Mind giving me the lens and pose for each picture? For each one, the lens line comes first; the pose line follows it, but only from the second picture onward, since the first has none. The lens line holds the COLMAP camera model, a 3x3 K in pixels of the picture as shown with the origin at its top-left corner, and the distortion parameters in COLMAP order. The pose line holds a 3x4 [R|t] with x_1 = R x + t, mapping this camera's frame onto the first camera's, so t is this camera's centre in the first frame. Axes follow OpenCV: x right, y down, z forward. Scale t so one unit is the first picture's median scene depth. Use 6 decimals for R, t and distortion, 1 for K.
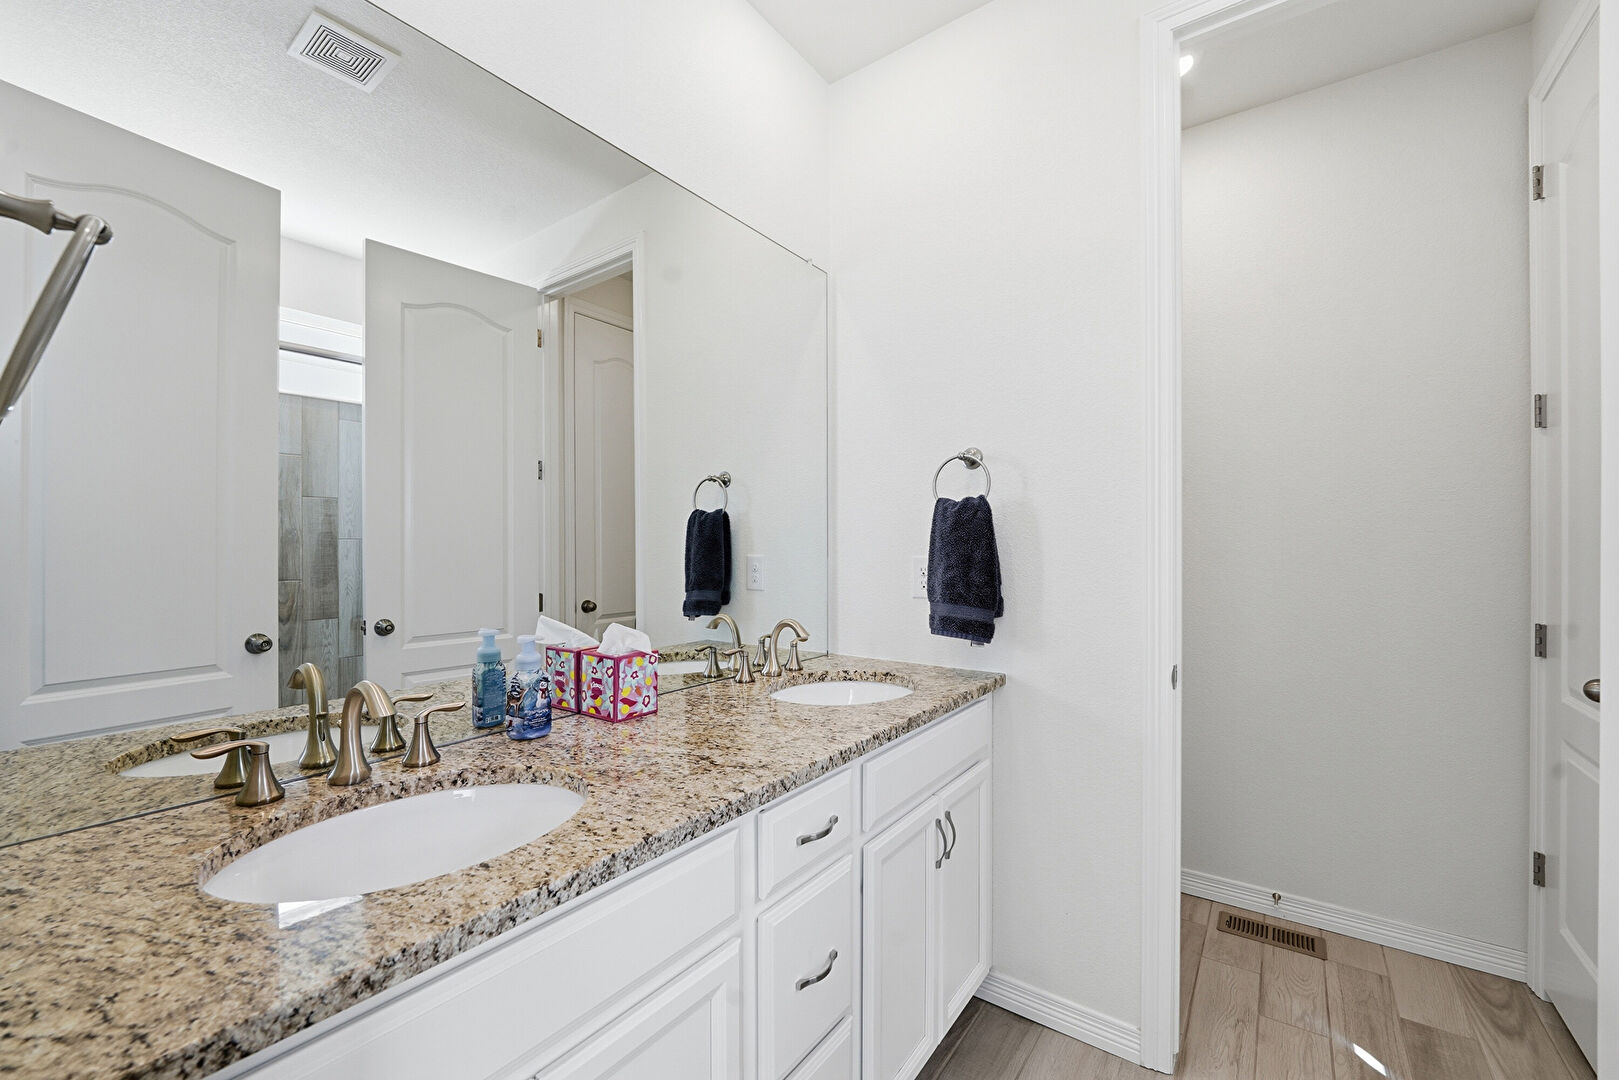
lens RADIAL K [[665.2, 0, 803.9], [0, 665.2, 540.2], [0, 0, 1]] dist [-0.000199, -0.000005]
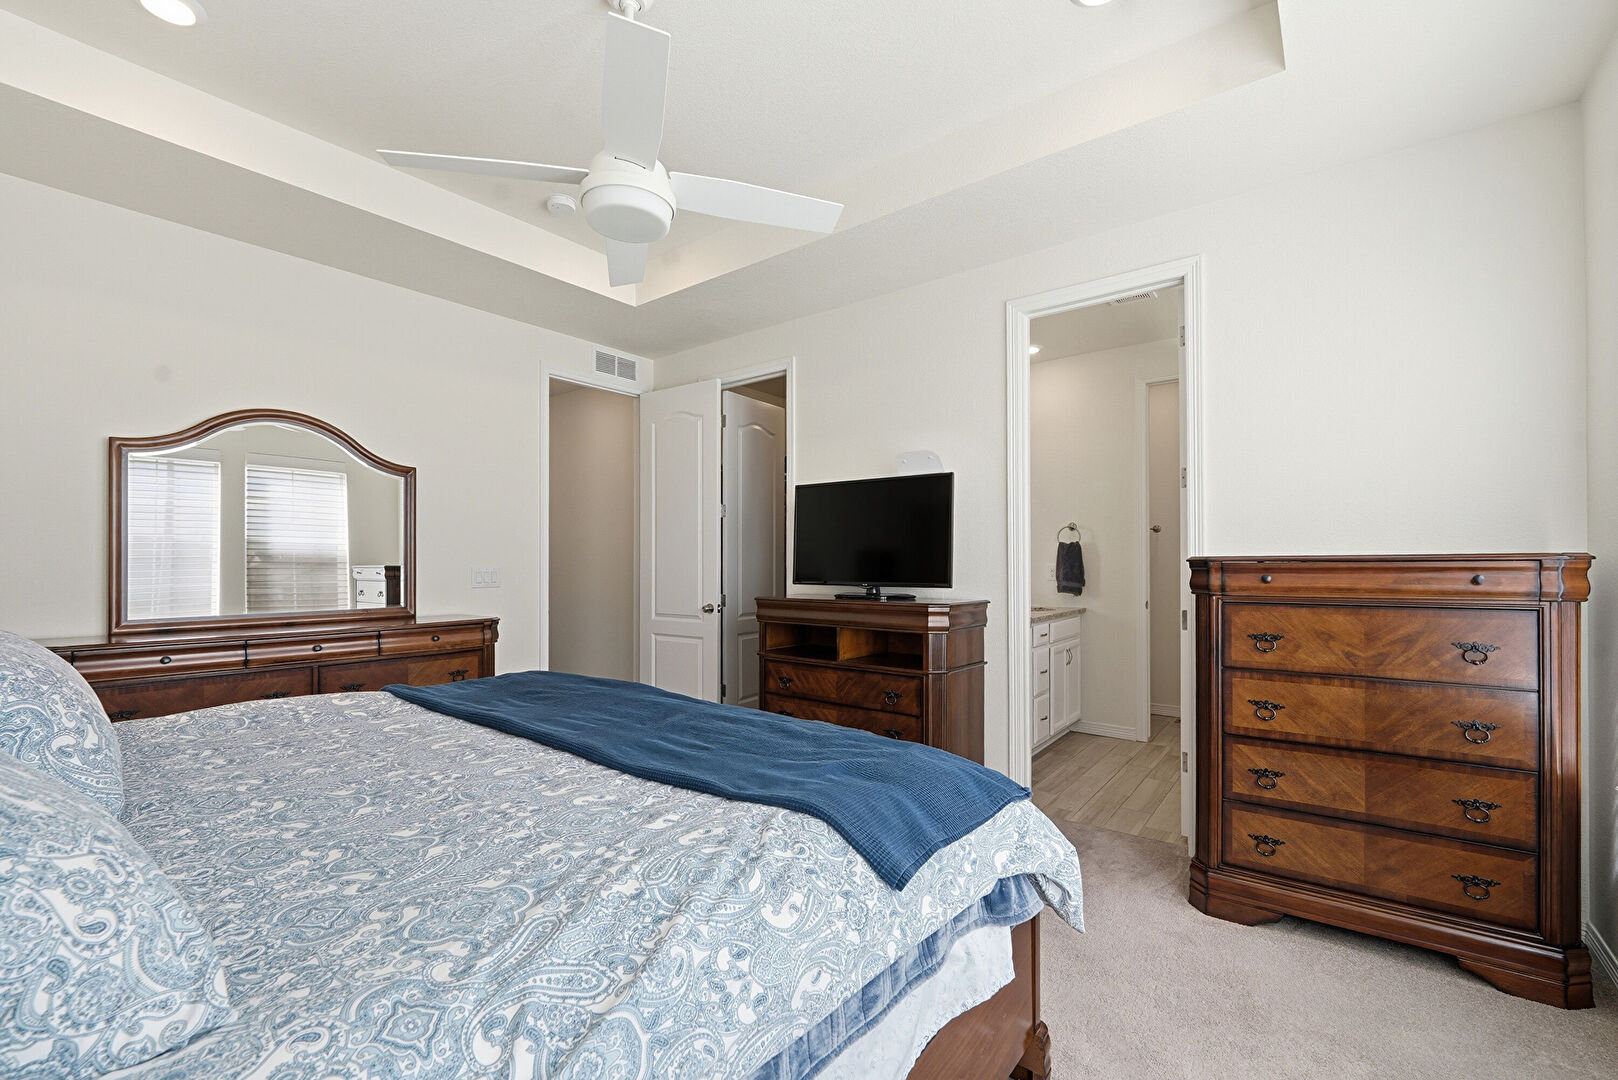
lens RADIAL K [[664.8, 0, 813.7], [0, 664.8, 554.4], [0, 0, 1]] dist [-0.000199, -0.000005]
pose [[0.999731, -0.003935, -0.022863, -0.721941], [0.003952, 0.999992, 0.000702, -0.020150], [0.022860, -0.000792, 0.999738, -1.677973]]
